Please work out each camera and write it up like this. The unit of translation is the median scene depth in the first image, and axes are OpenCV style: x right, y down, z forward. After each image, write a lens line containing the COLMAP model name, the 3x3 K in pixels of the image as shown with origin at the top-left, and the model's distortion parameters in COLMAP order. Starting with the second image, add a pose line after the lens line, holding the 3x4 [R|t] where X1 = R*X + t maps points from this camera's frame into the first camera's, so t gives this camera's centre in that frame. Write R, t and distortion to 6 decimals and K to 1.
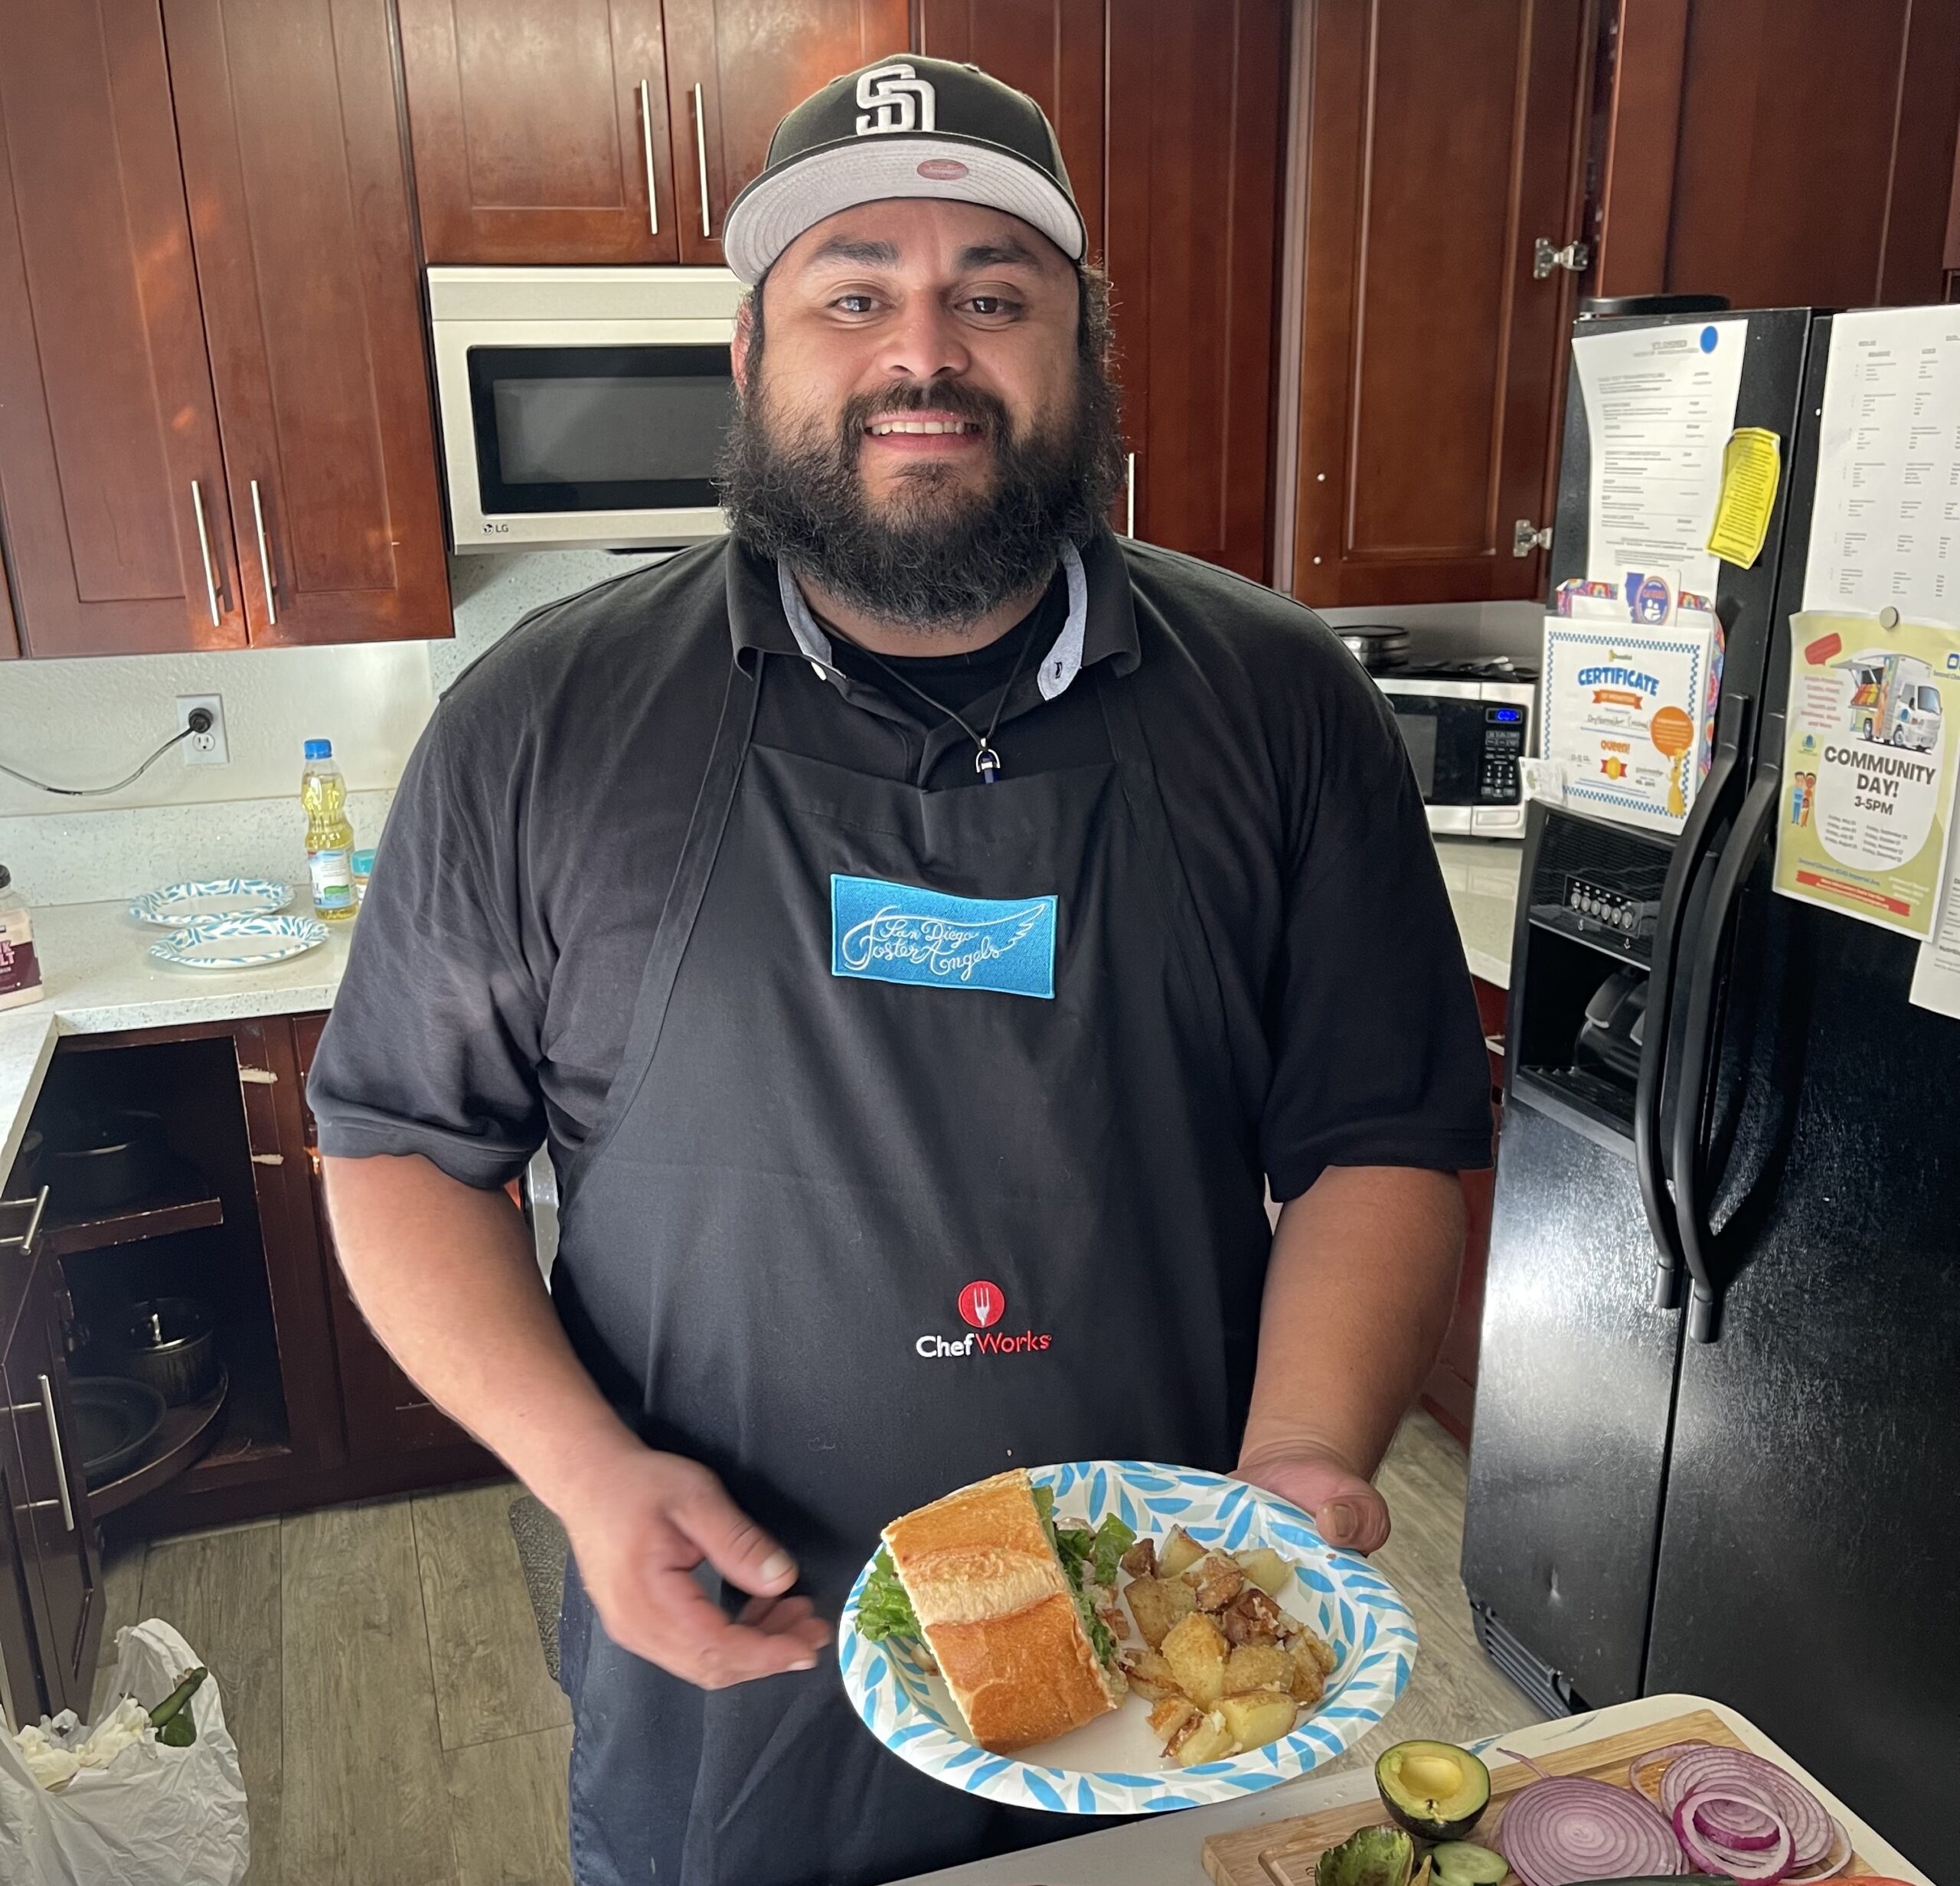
lens RADIAL K [[1949.1, 0, 924.5], [0, 1949.1, 1062.5], [0, 0, 1]] dist [0.021103, 0.010541]
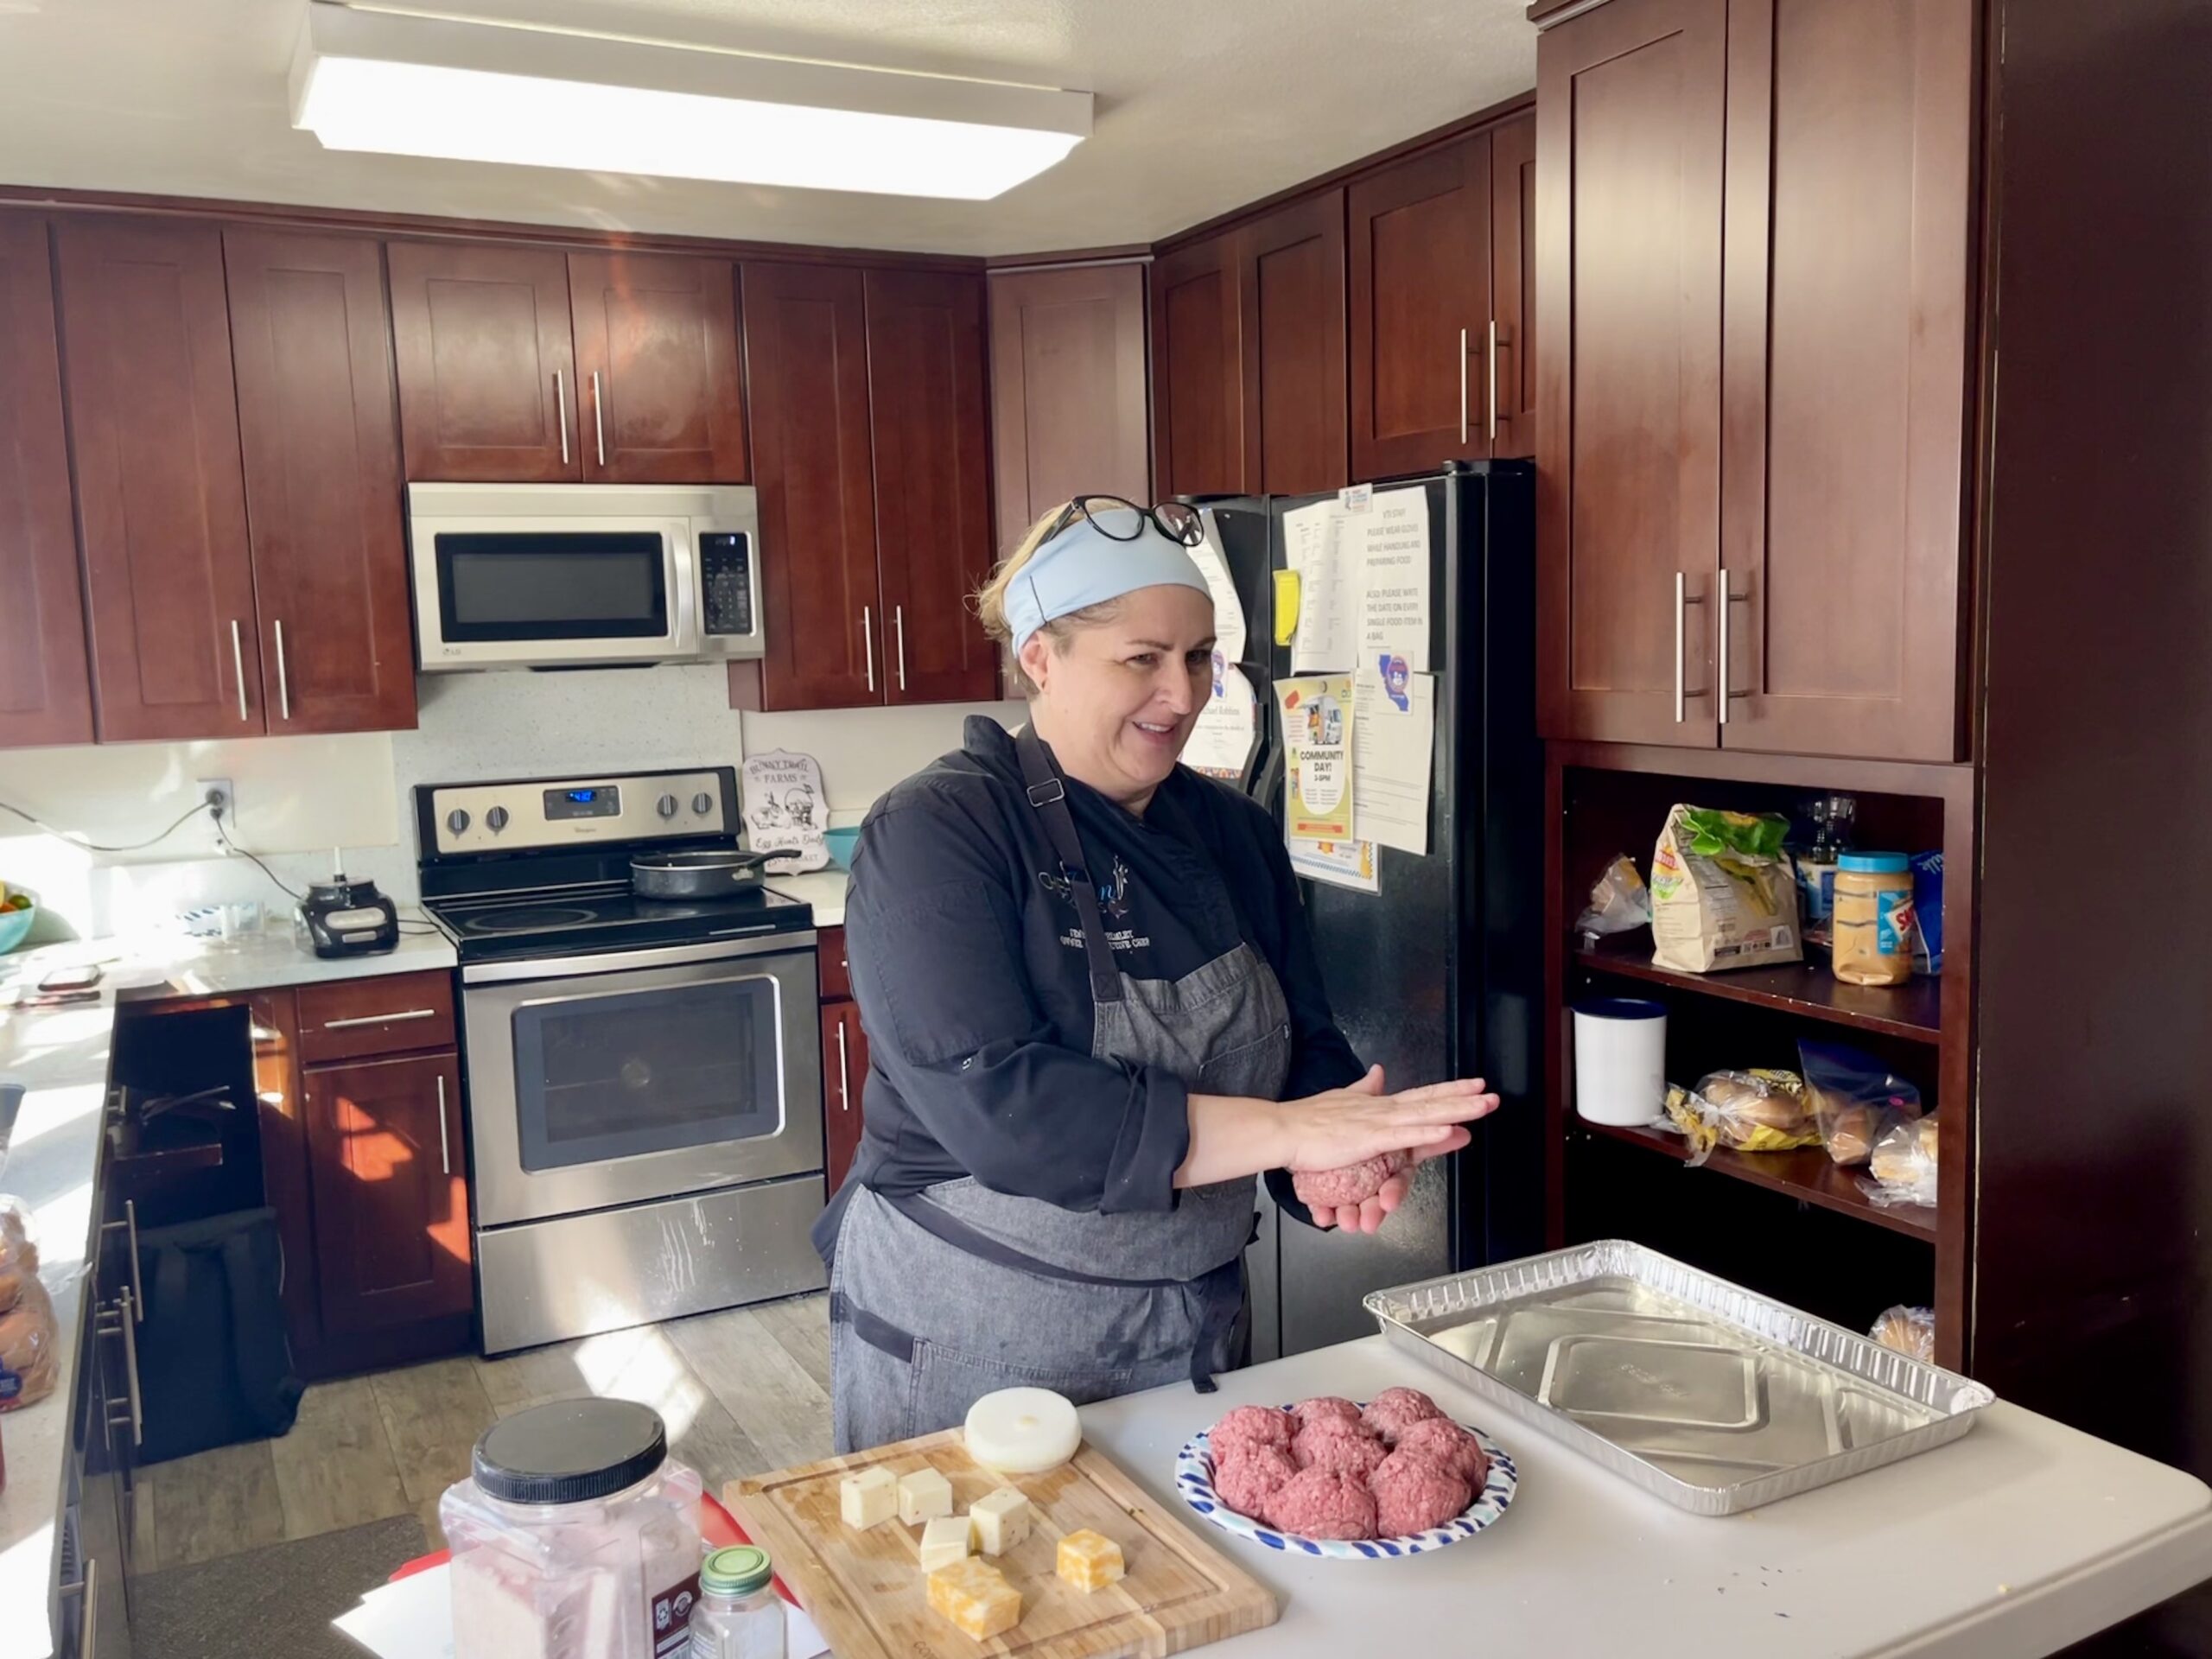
lens RADIAL K [[1851.0, 0, 1106.0], [0, 1851.0, 829.5], [0, 0, 1]] dist [0.033181, -0.005230]
pose [[0.985078, -0.026864, 0.170001, 0.020159], [0.063081, 0.975362, -0.211398, 0.181170], [-0.160133, 0.218967, 0.962502, -0.383705]]
